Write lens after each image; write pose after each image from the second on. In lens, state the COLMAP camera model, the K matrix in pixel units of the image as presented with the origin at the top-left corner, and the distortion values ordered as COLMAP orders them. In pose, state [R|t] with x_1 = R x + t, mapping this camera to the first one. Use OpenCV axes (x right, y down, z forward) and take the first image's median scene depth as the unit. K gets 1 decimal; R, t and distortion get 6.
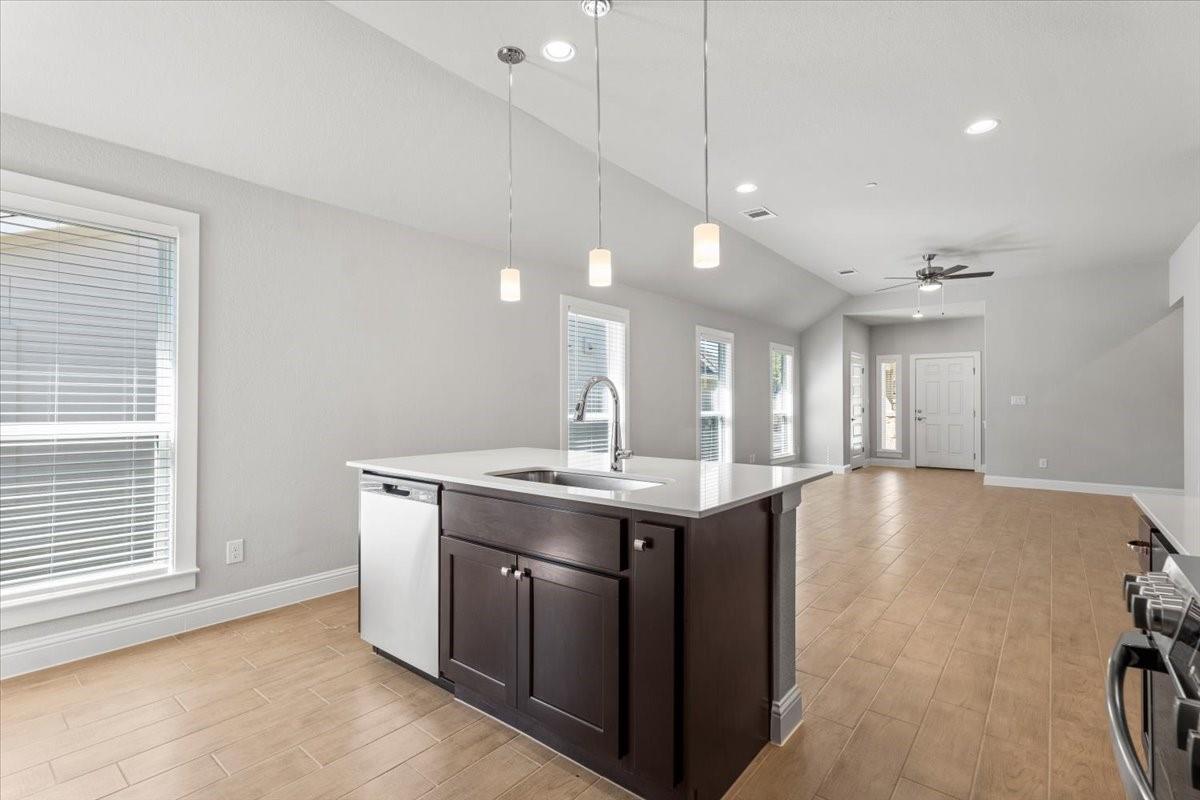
lens RADIAL K [[556.6, 0, 594.0], [0, 556.6, 399.8], [0, 0, 1]] dist [0.005251, -0.002503]
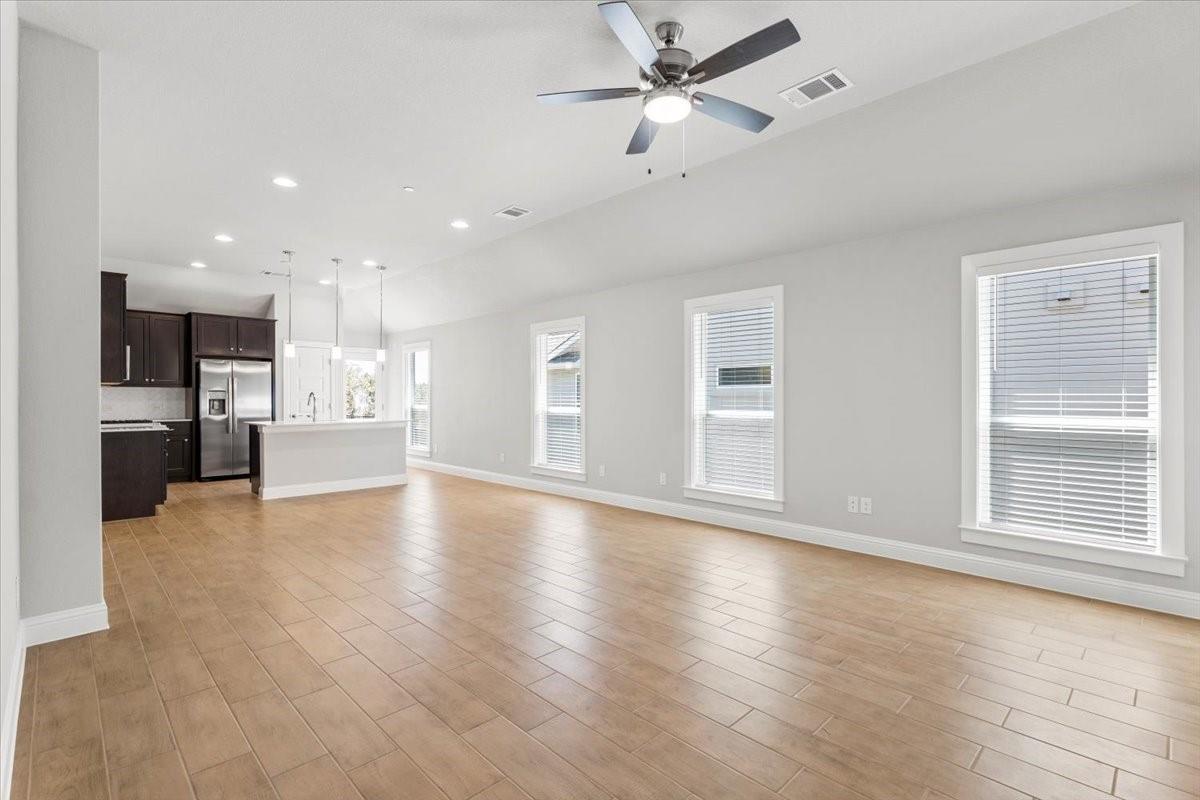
lens RADIAL K [[556.6, 0, 591.3], [0, 556.6, 398.7], [0, 0, 1]] dist [0.005251, -0.002503]
pose [[-0.123874, -0.002218, -0.992296, 0.845443], [0.008528, 0.999958, -0.003300, 0.006691], [0.992261, -0.008871, -0.123849, 0.835489]]
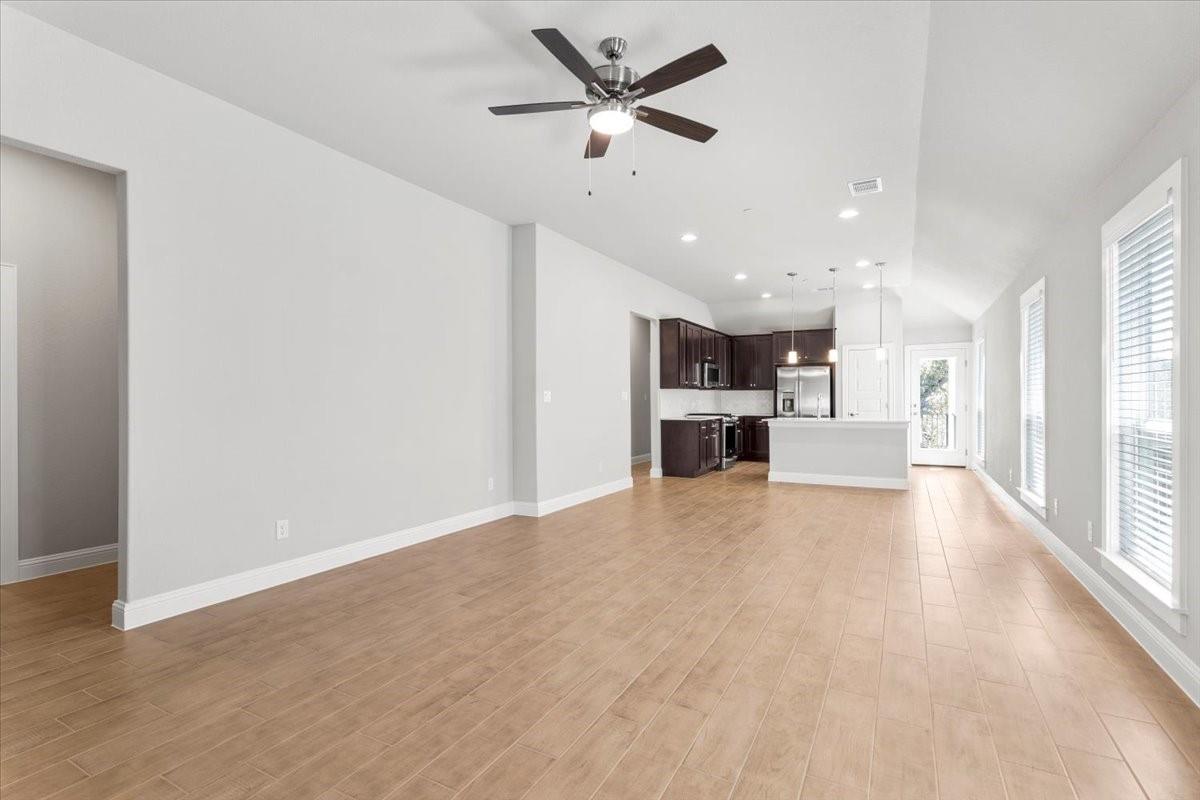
lens RADIAL K [[556.6, 0, 605.3], [0, 556.6, 400.2], [0, 0, 1]] dist [0.005251, -0.002503]
pose [[-0.980879, 0.002710, -0.194599, 0.579835], [0.004112, 0.999968, -0.006802, 0.007946], [0.194575, -0.007473, -0.980859, 1.187381]]
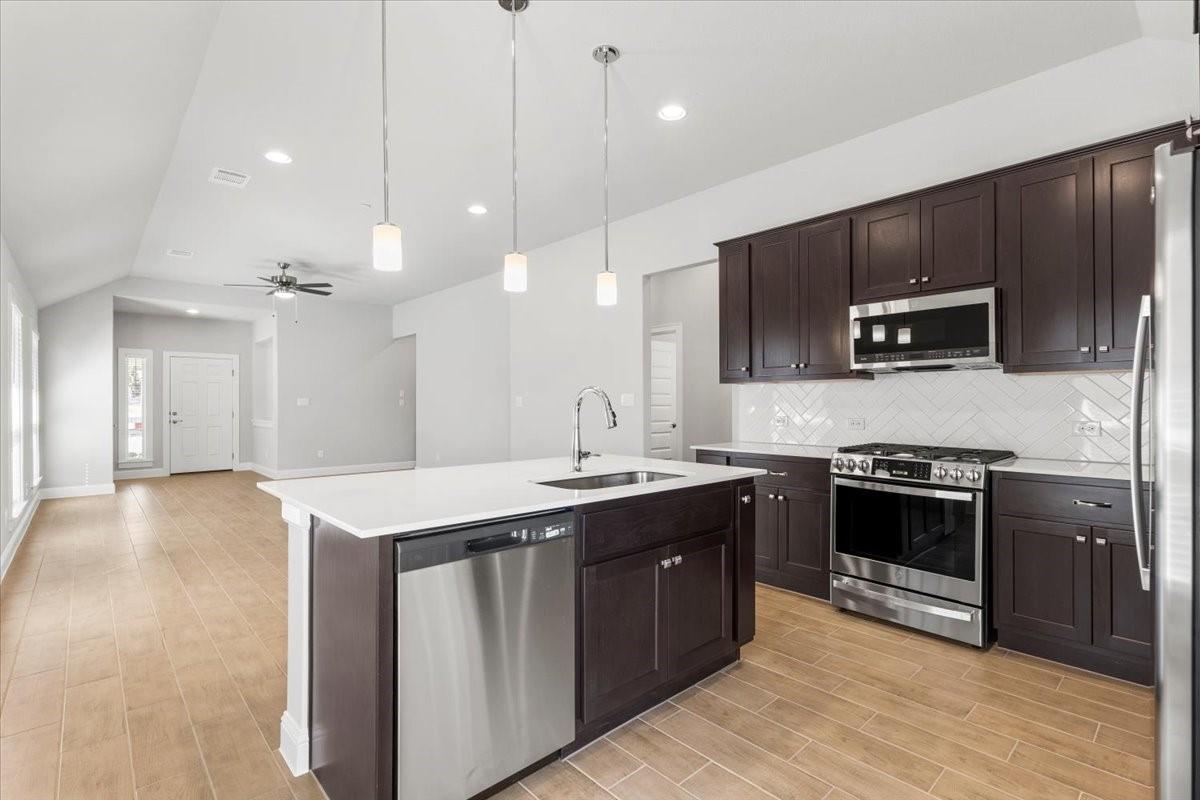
lens RADIAL K [[556.6, 0, 599.8], [0, 556.6, 400.8], [0, 0, 1]] dist [0.005251, -0.002503]
pose [[0.138336, 0.001648, 0.990384, -0.297087], [-0.004044, 0.999991, -0.001099, -0.003241], [-0.990377, -0.003853, 0.138341, 0.227069]]
